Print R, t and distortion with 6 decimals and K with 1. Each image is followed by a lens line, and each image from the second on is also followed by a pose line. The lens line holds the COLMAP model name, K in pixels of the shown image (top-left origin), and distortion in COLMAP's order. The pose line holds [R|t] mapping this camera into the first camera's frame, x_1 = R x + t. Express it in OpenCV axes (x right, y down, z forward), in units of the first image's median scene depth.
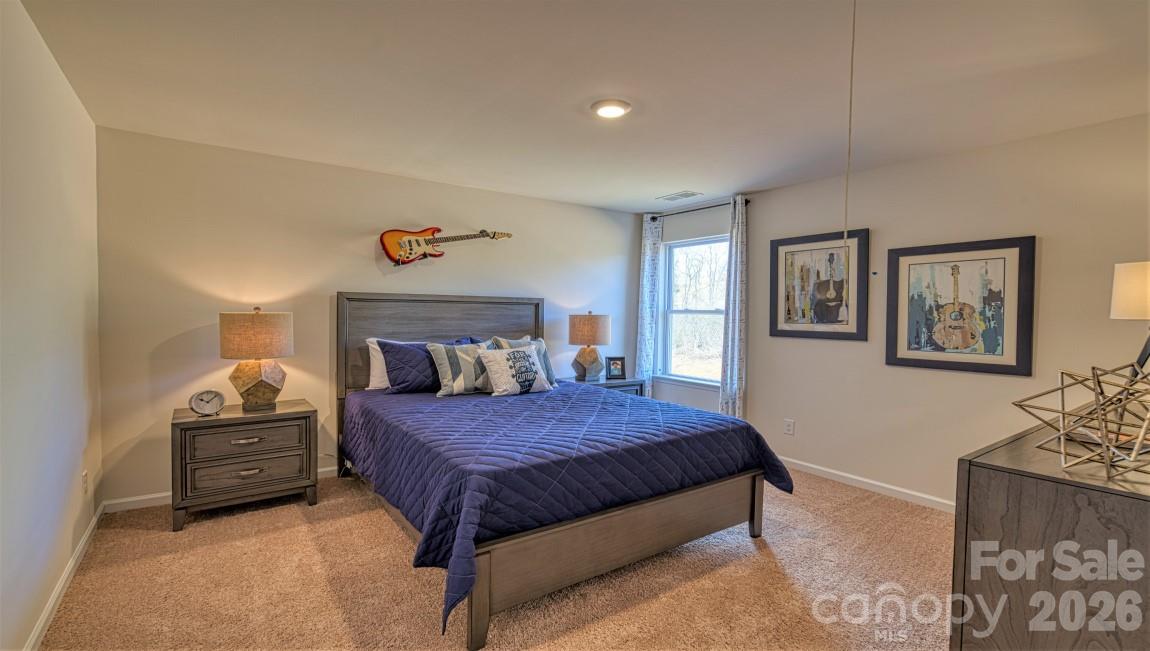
lens RADIAL K [[507.3, 0, 575.0], [0, 507.3, 325.5], [0, 0, 1]] dist [-0.001531, -0.000387]
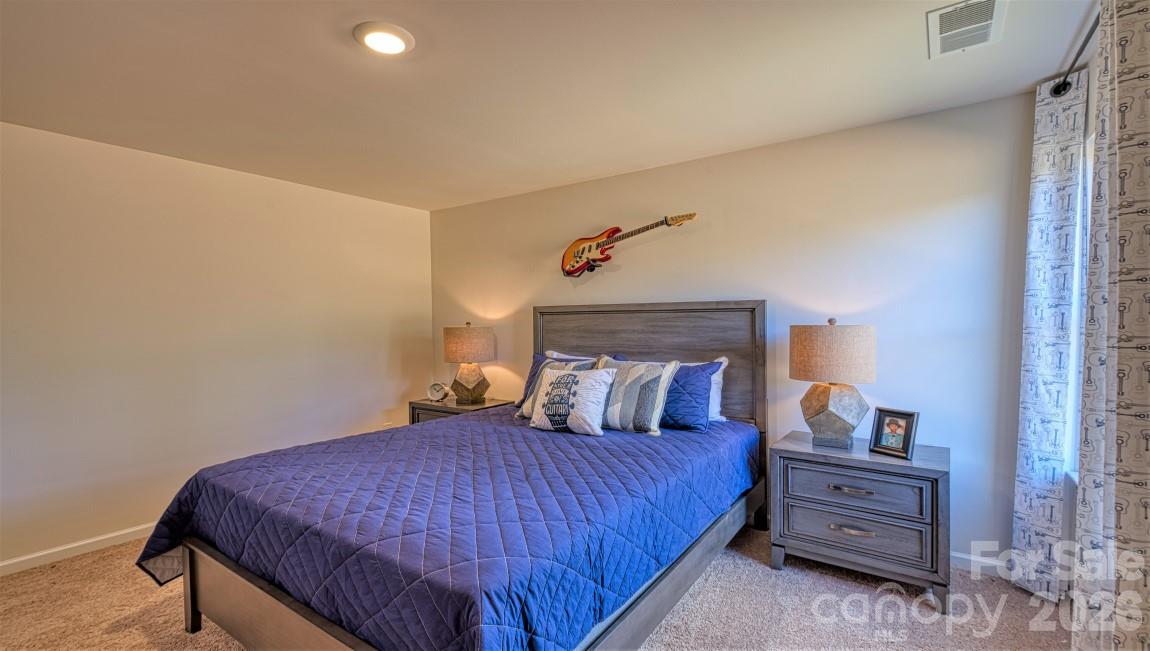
lens RADIAL K [[507.3, 0, 575.0], [0, 507.3, 325.5], [0, 0, 1]] dist [-0.001531, -0.000387]
pose [[0.331776, -0.006611, -0.943335, 0.511612], [-0.012182, 0.999862, -0.011292, -0.012970], [0.943280, 0.015238, 0.331650, 0.627106]]
